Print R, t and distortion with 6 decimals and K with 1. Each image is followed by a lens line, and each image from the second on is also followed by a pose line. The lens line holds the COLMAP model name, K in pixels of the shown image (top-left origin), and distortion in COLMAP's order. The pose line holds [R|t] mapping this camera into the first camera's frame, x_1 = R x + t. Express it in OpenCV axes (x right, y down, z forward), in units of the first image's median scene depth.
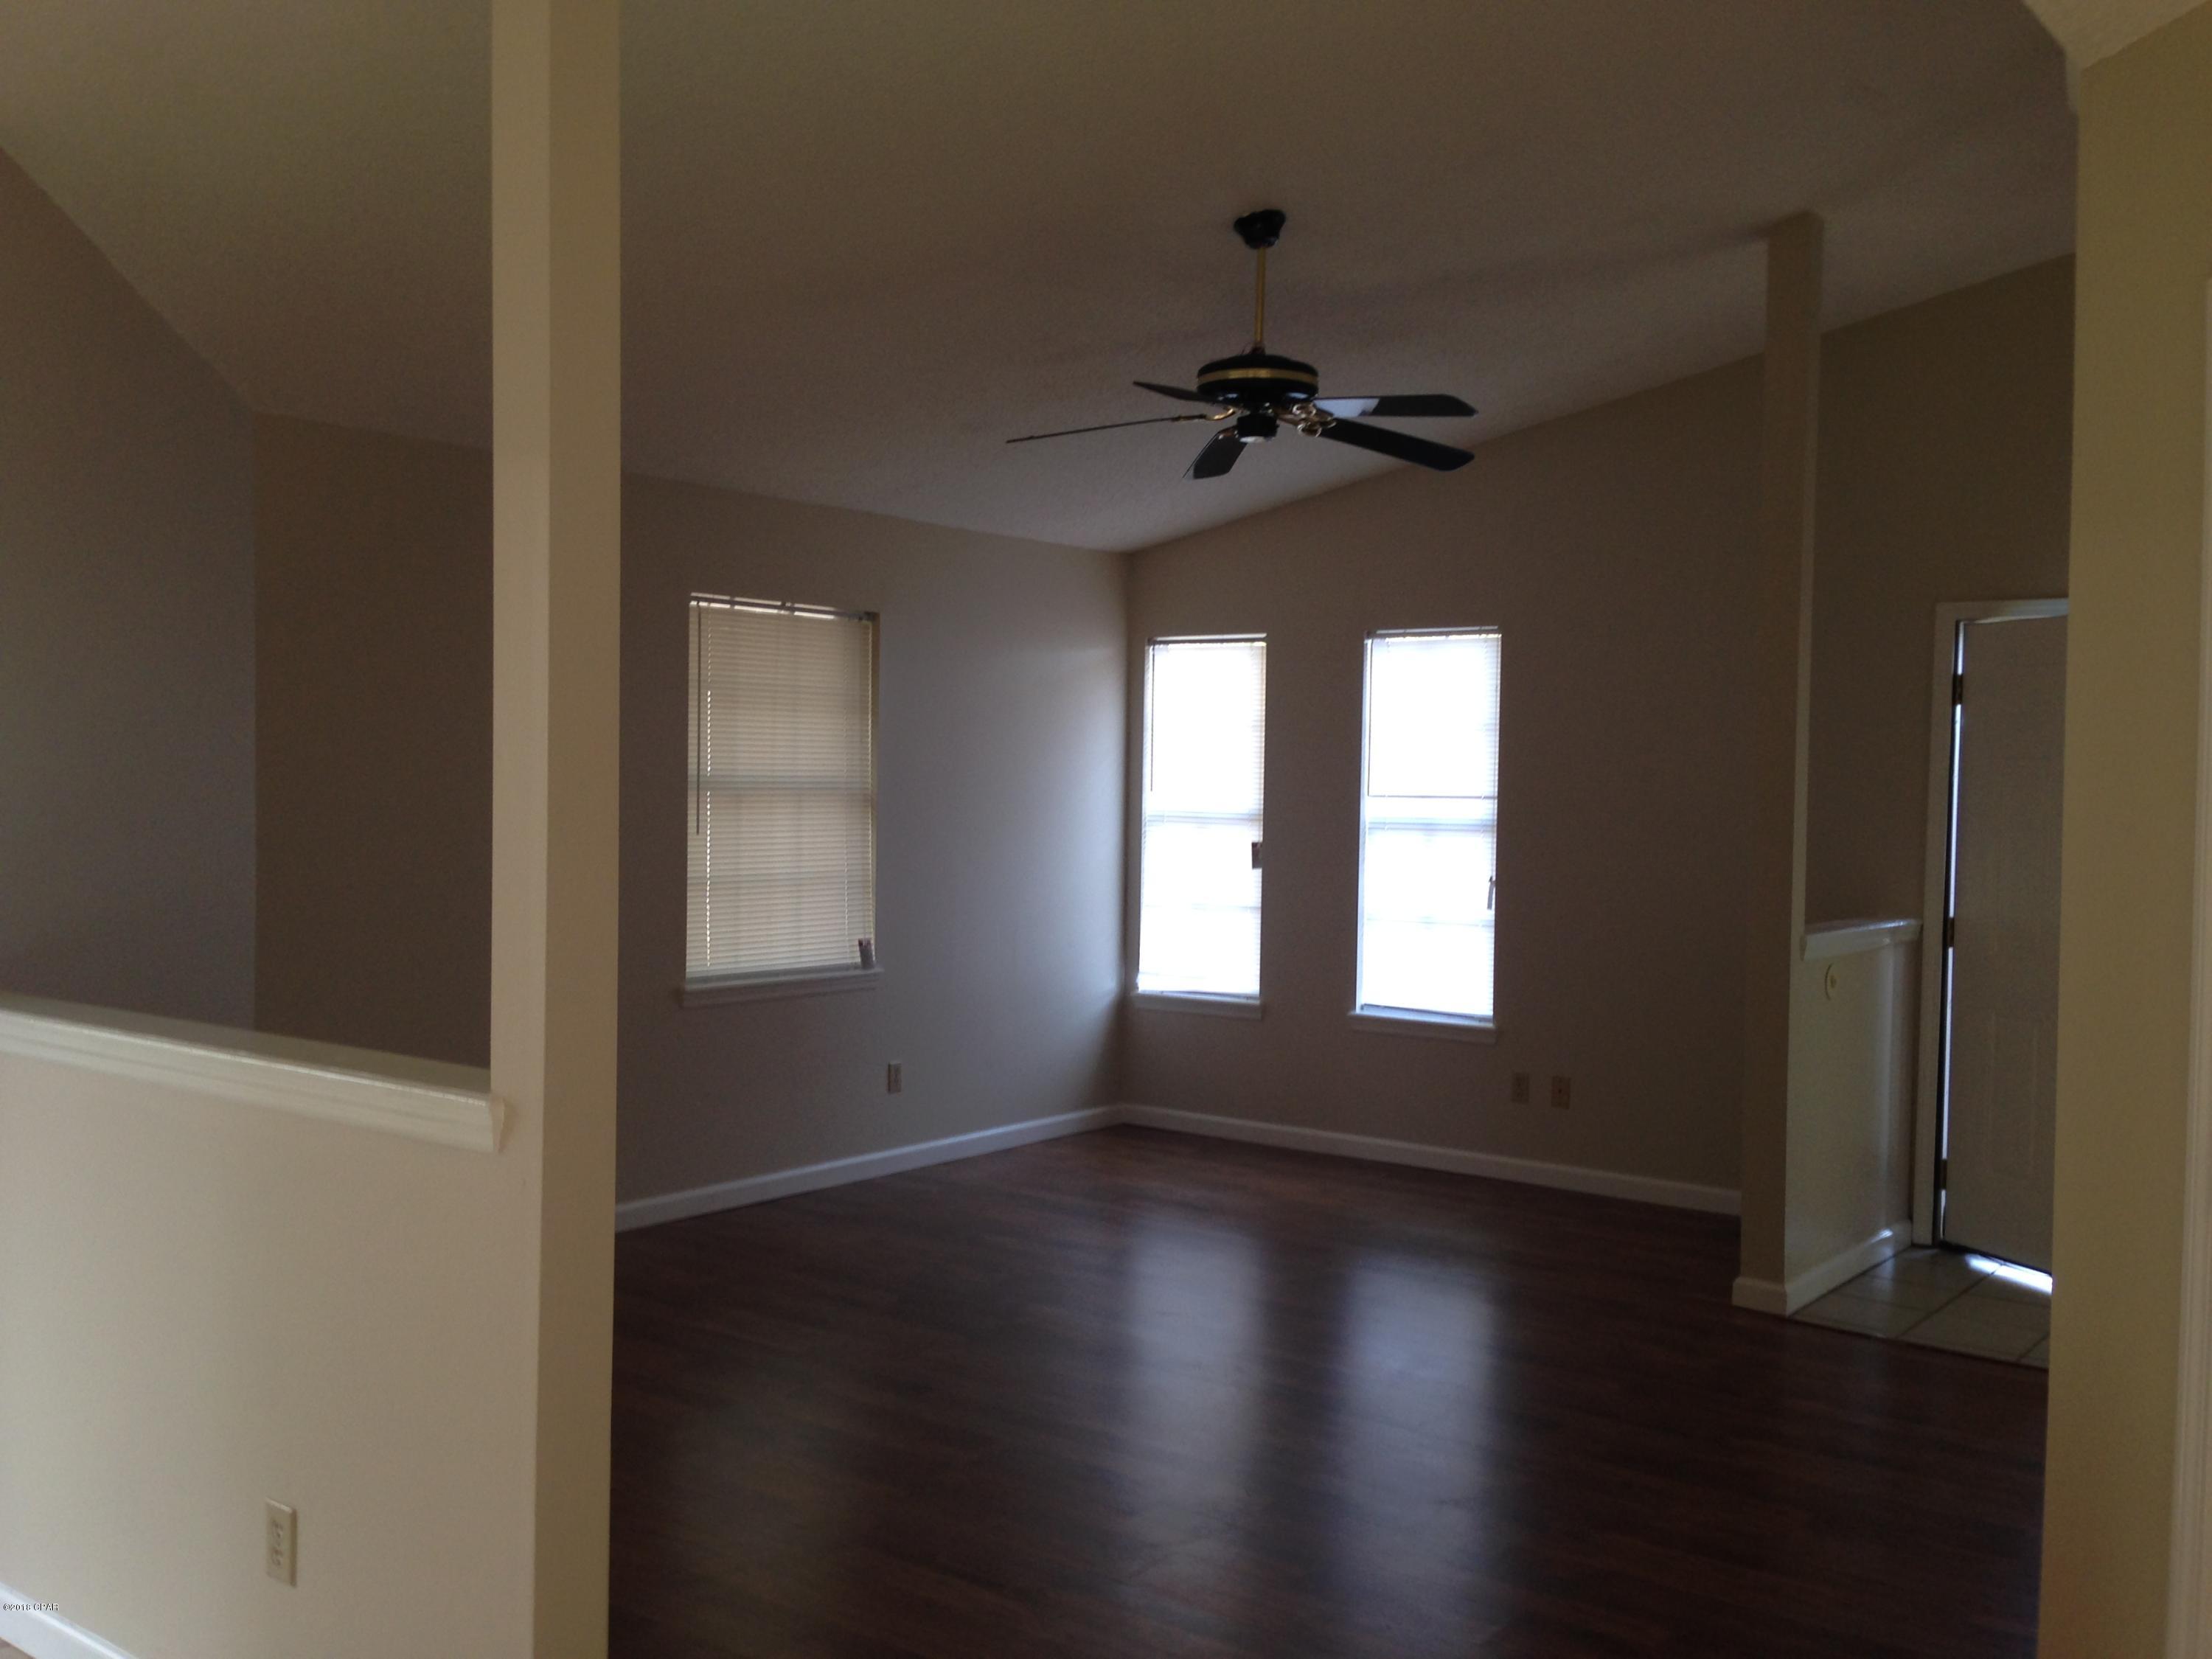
lens RADIAL K [[2071.3, 0, 1098.9], [0, 2071.3, 874.8], [0, 0, 1]] dist [0.060202, 0.000509]
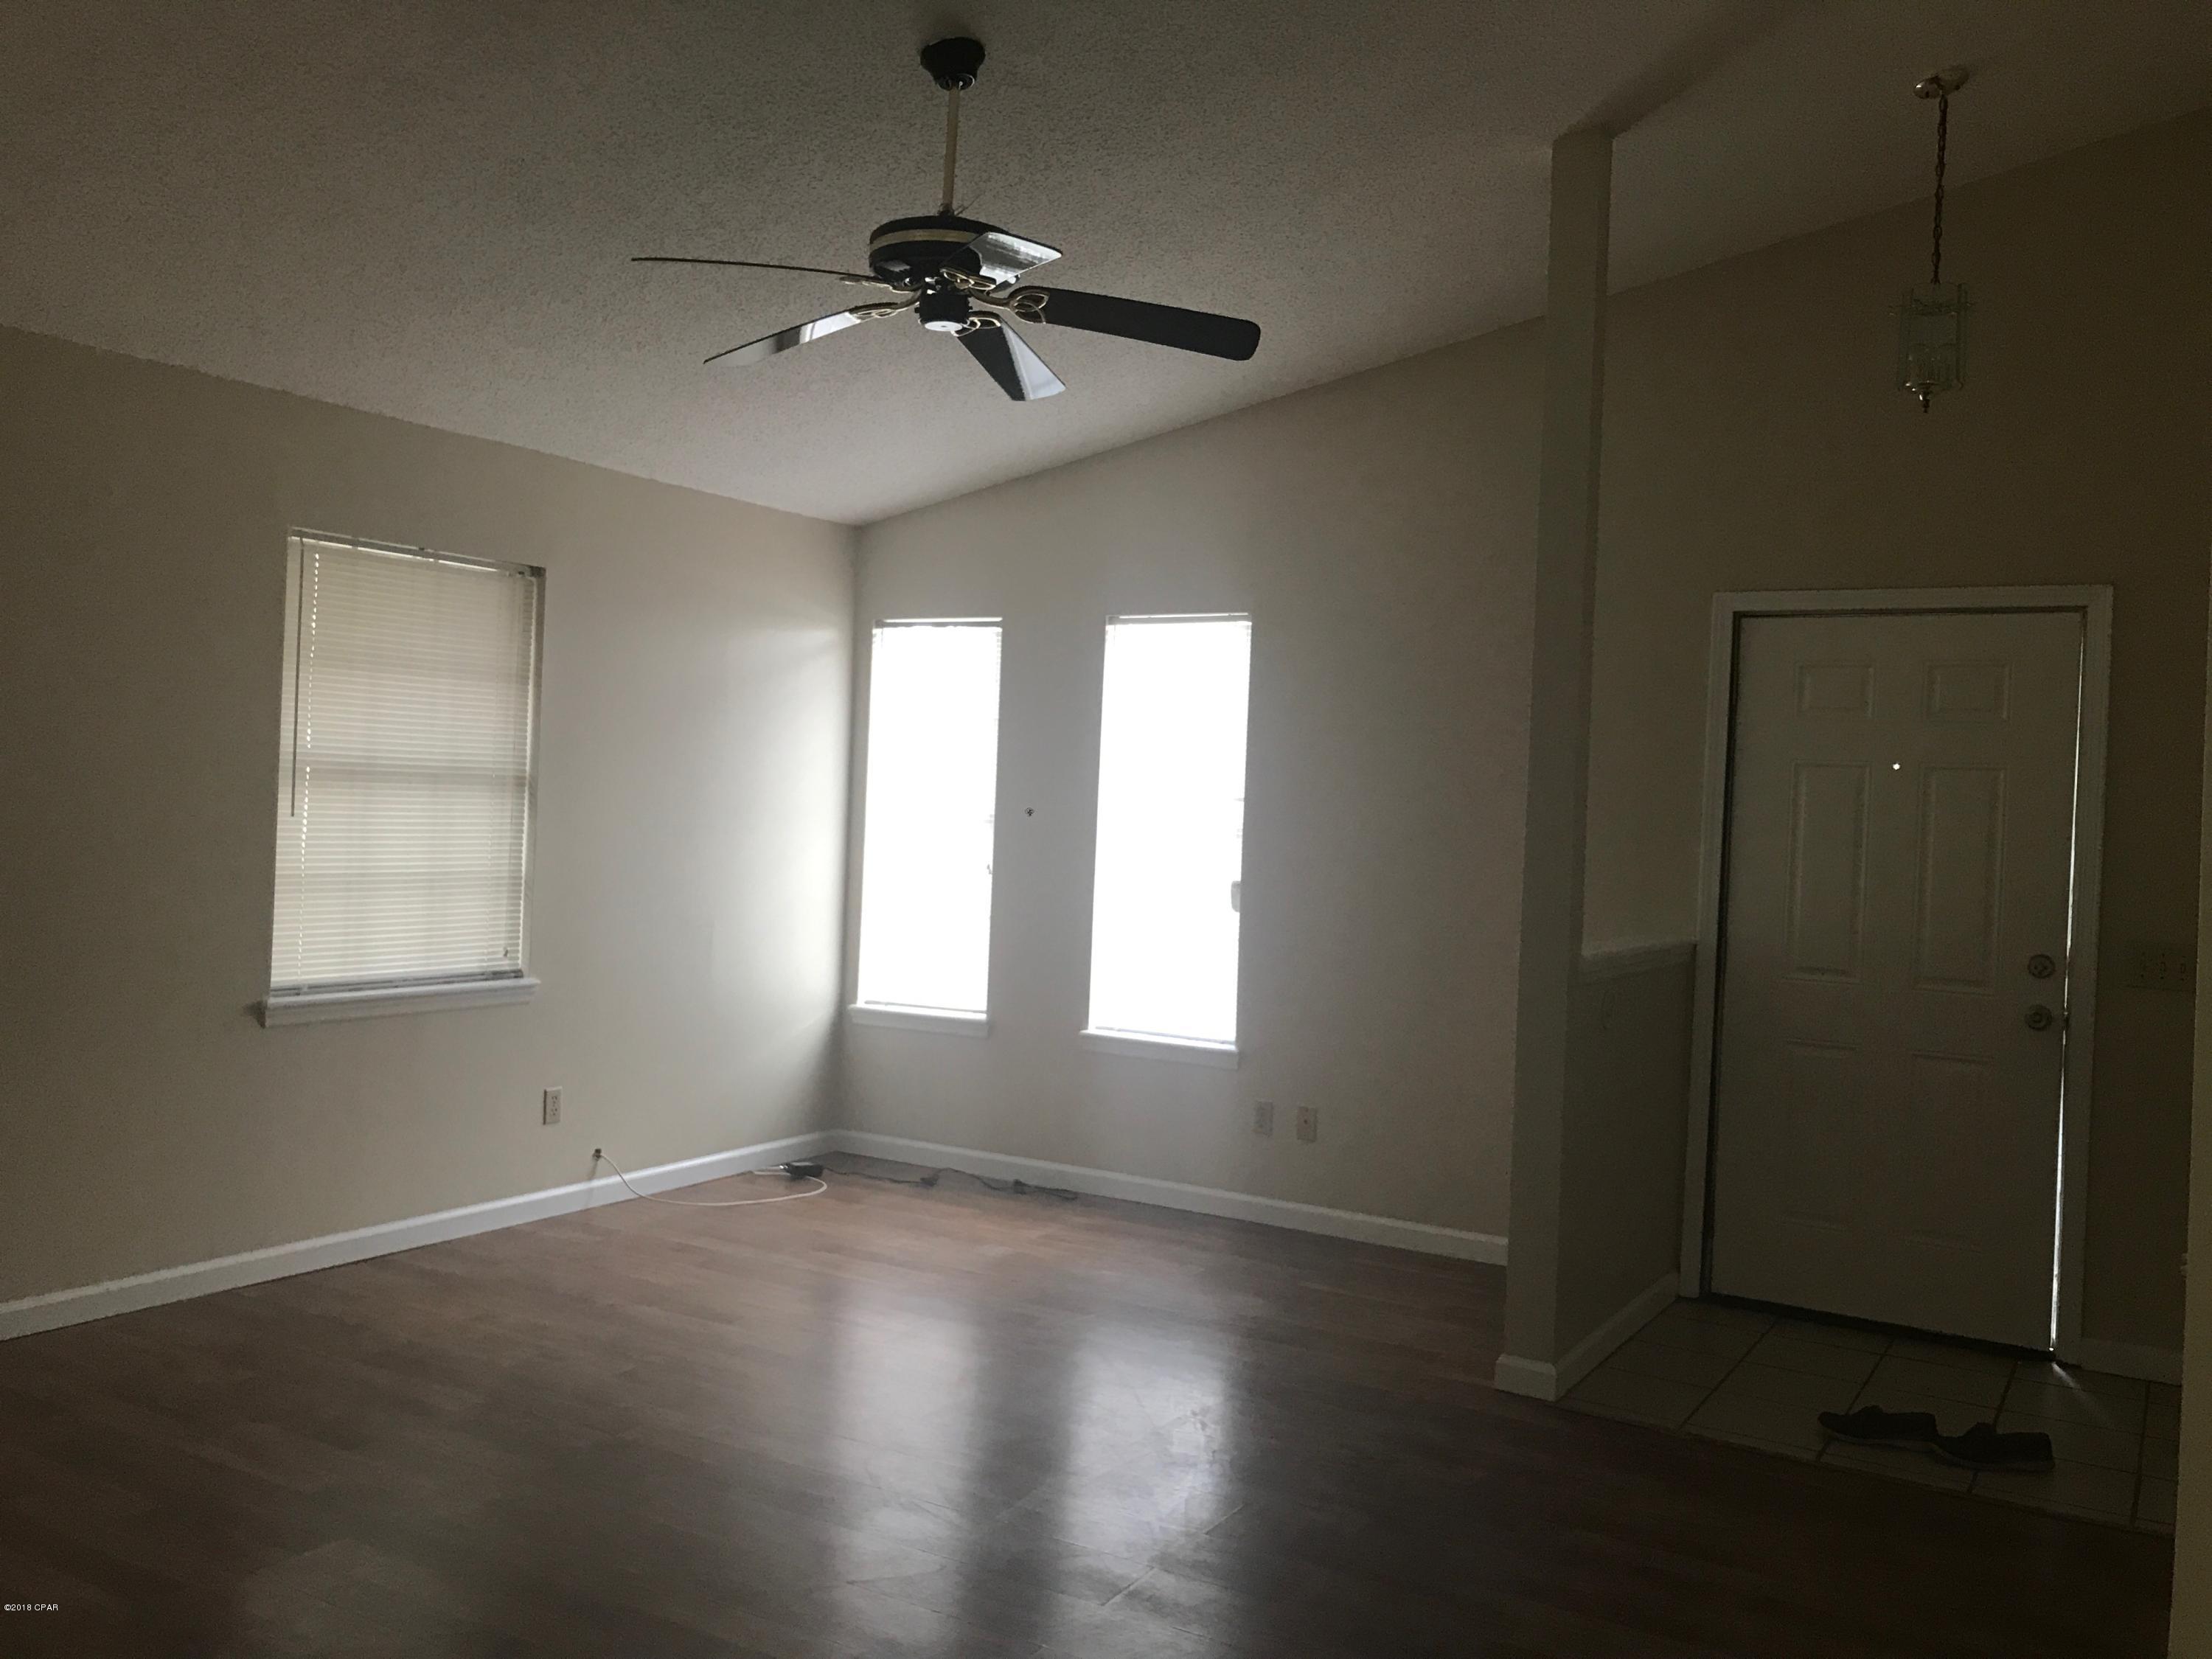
lens RADIAL K [[1791.3, 0, 1109.6], [0, 1791.3, 773.2], [0, 0, 1]] dist [-0.063450, -0.000998]
pose [[0.993598, 0.026168, 0.109898, 0.049978], [-0.019566, 0.997962, -0.060735, -0.000070], [-0.111264, 0.058196, 0.992086, 0.245958]]
